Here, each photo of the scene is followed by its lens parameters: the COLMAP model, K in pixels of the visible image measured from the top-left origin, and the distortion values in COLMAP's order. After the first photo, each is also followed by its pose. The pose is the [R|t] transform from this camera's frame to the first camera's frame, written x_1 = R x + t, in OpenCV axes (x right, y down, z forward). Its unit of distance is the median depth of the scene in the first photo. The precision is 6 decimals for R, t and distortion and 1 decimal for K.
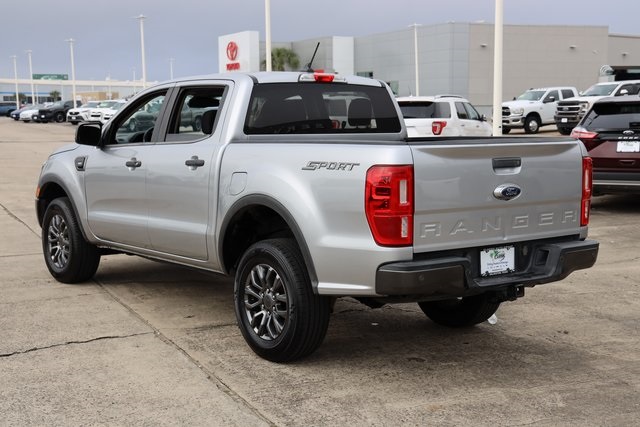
lens RADIAL K [[909.5, 0, 320.0], [0, 909.5, 213.5], [0, 0, 1]] dist [0.189849, 0.004555]
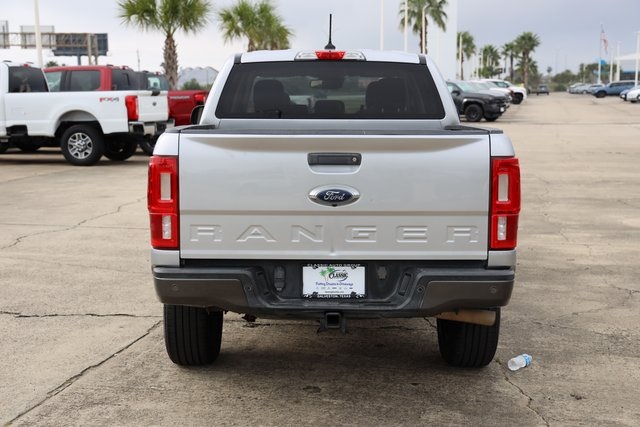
lens RADIAL K [[960.0, 0, 320.0], [0, 960.0, 213.5], [0, 0, 1]] dist [0.201164, 0.053286]
pose [[0.789200, 0.074292, -0.609627, 0.683381], [-0.065384, 0.997179, 0.036877, -0.037044], [0.610646, 0.010756, 0.791830, 0.320591]]
